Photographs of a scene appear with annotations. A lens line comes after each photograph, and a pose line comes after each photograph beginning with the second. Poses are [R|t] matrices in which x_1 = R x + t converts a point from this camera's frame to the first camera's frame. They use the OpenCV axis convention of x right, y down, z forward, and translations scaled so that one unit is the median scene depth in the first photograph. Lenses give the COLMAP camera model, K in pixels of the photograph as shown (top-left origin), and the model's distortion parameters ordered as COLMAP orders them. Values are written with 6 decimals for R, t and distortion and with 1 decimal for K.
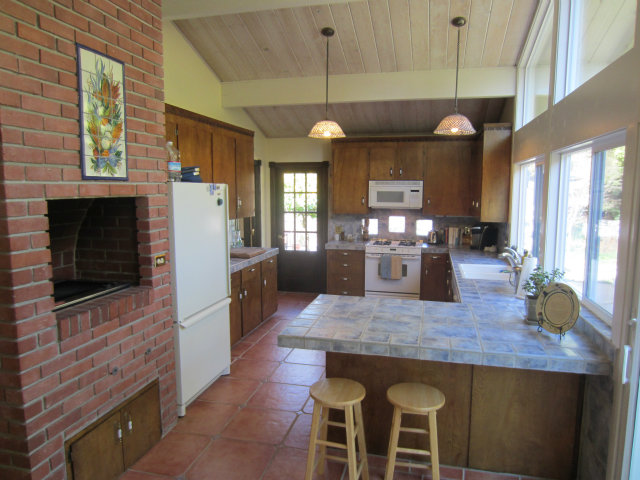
lens RADIAL K [[449.9, 0, 323.0], [0, 449.9, 241.6], [0, 0, 1]] dist [-0.046841, 0.026026]
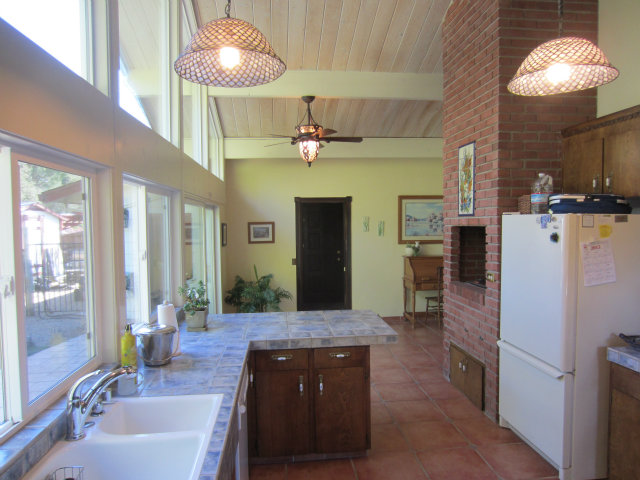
lens RADIAL K [[449.9, 0, 323.0], [0, 449.9, 241.6], [0, 0, 1]] dist [-0.046841, 0.026026]
pose [[-0.942636, 0.020499, -0.333192, 0.528844], [-0.032374, 0.987795, 0.152359, -0.246142], [0.332249, 0.154406, -0.930467, 2.099209]]
